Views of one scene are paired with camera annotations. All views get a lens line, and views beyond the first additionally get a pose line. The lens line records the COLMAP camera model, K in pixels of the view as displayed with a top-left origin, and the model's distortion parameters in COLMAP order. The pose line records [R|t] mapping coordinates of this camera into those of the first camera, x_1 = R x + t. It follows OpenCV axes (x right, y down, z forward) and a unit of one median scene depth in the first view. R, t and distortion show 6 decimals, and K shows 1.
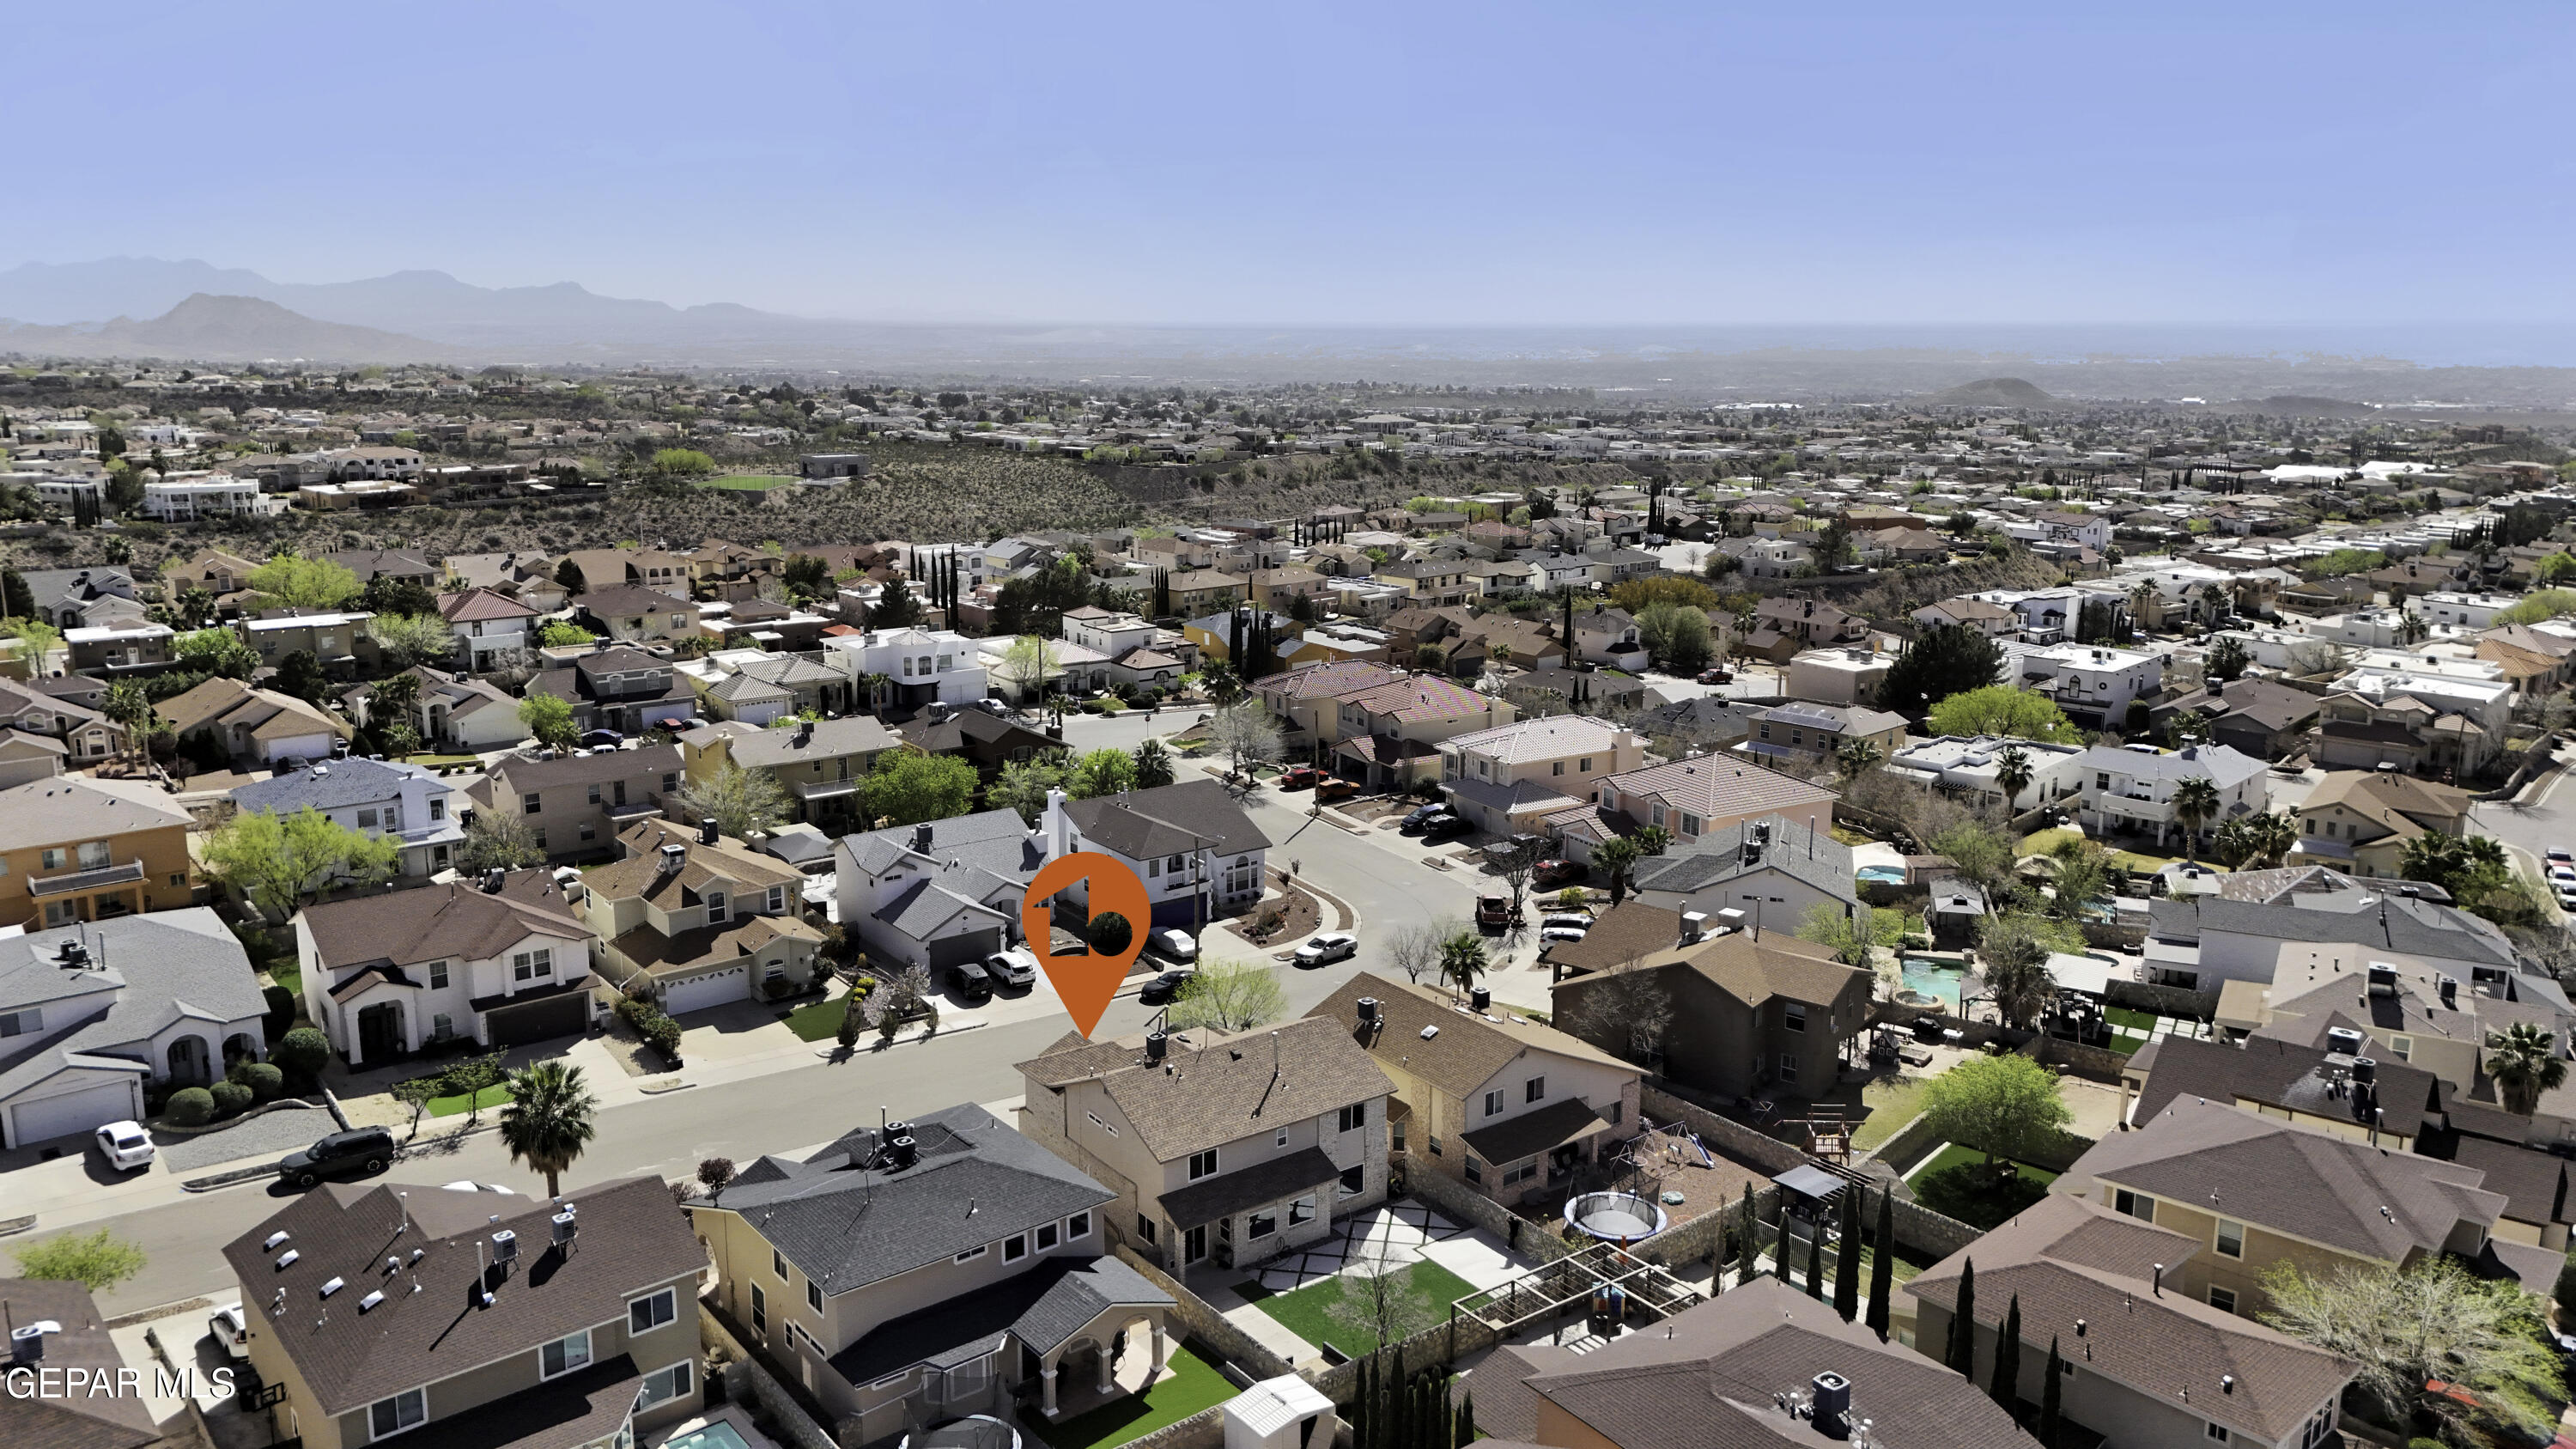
lens RADIAL K [[1950.7, 0, 1288.0], [0, 1950.7, 724.5], [0, 0, 1]] dist [0.105820, -0.125646]
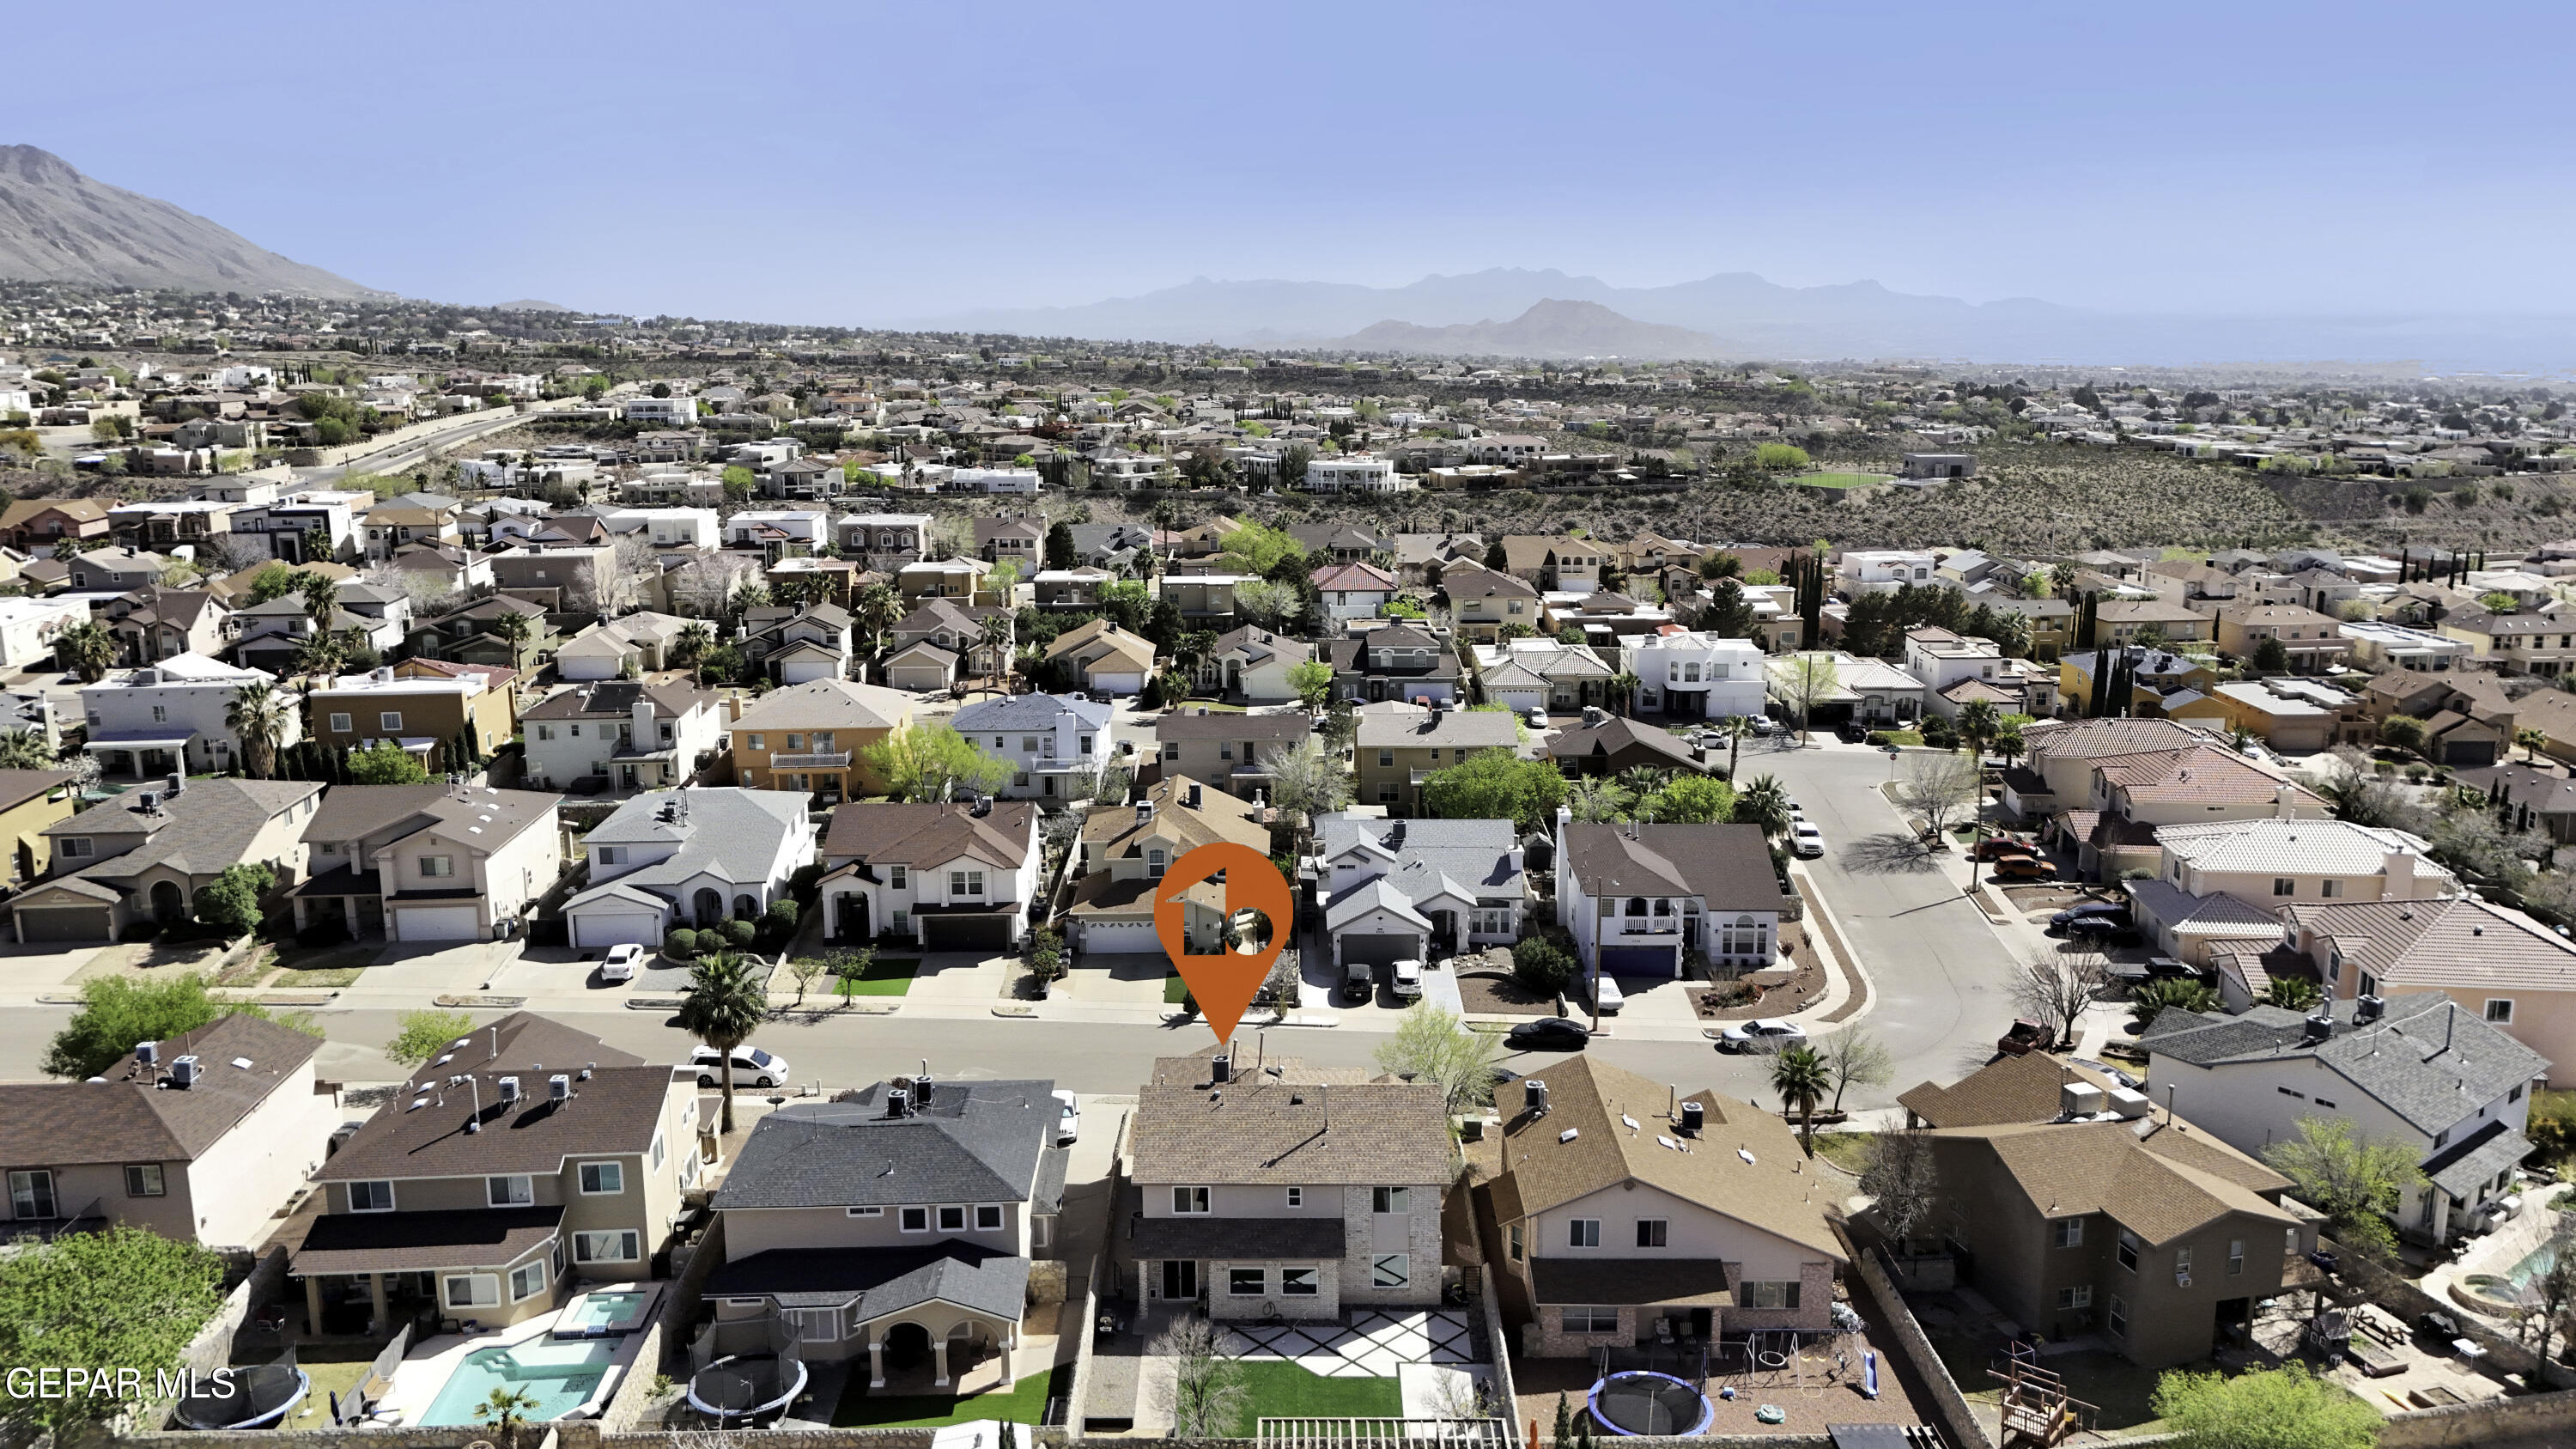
lens RADIAL K [[1950.7, 0, 1288.0], [0, 1950.7, 724.5], [0, 0, 1]] dist [0.105820, -0.125646]
pose [[0.789619, 0.122077, -0.601331, 0.238138], [-0.121098, 0.991738, 0.042317, -0.021482], [0.601528, 0.039406, 0.797879, 0.117594]]
